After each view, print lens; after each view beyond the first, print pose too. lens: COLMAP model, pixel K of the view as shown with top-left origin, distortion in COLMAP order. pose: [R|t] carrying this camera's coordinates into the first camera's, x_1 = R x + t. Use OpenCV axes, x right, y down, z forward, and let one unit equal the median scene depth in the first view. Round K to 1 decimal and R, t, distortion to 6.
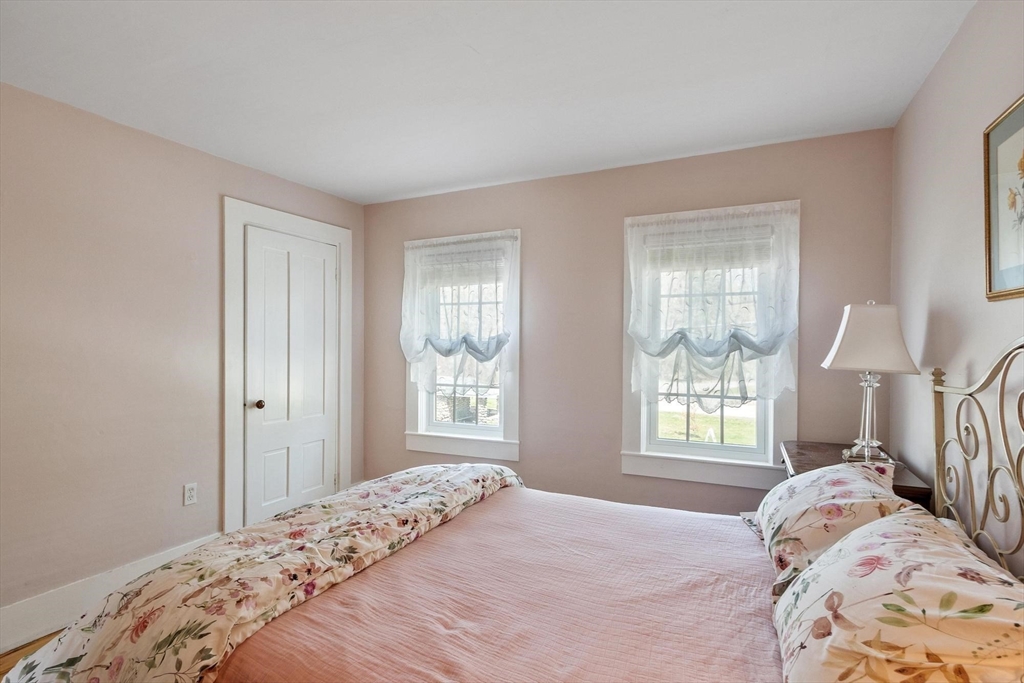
lens RADIAL K [[524.6, 0, 509.9], [0, 524.6, 342.9], [0, 0, 1]] dist [0.002566, -0.003505]
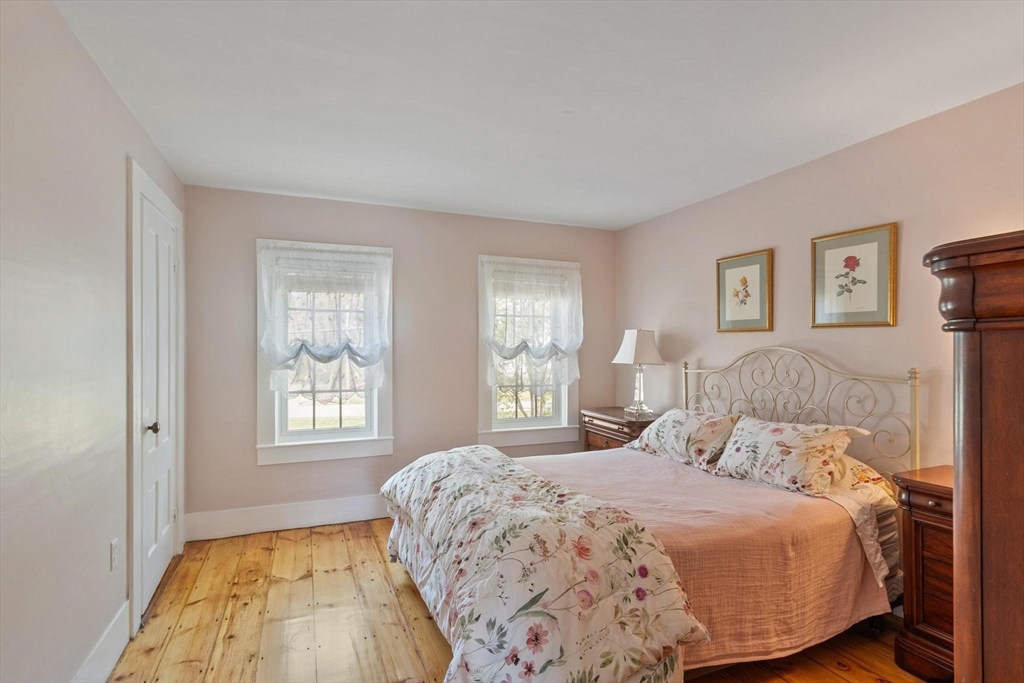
lens RADIAL K [[524.6, 0, 504.9], [0, 524.6, 345.0], [0, 0, 1]] dist [0.002566, -0.003505]
pose [[0.651862, 0.005099, 0.758321, -0.706290], [-0.002999, 0.999987, -0.004145, -0.005165], [-0.758332, 0.000428, 0.651868, 0.083770]]
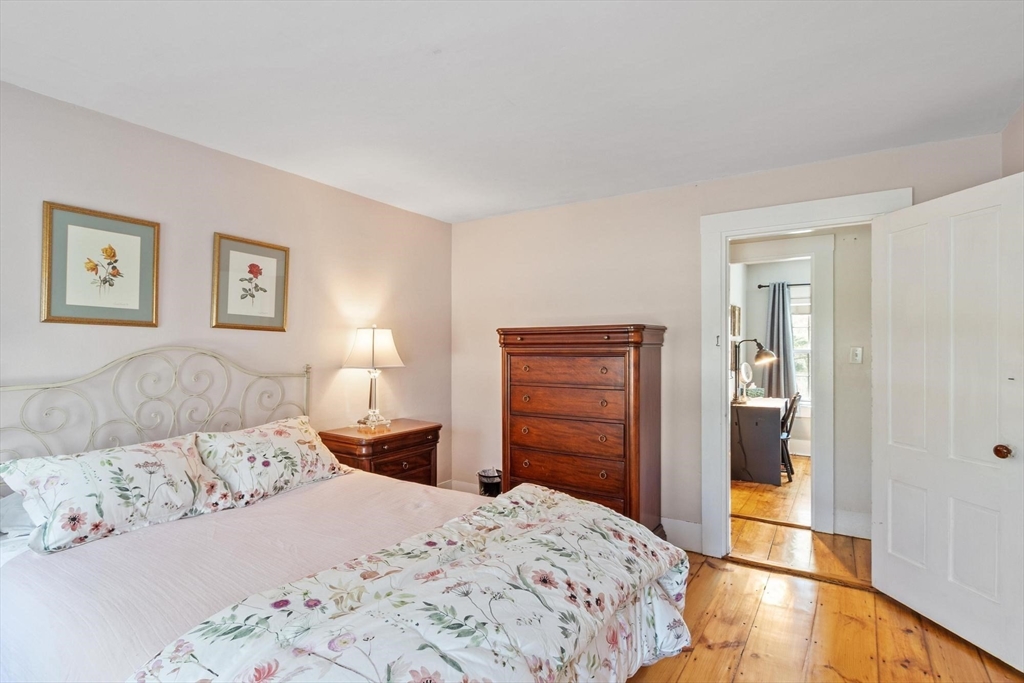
lens RADIAL K [[524.6, 0, 518.2], [0, 524.6, 342.8], [0, 0, 1]] dist [0.002566, -0.003505]
pose [[-0.997585, 0.001843, 0.069432, -0.220402], [0.000202, 0.999721, -0.023633, 0.004979], [-0.069456, -0.023562, -0.997307, 1.087772]]
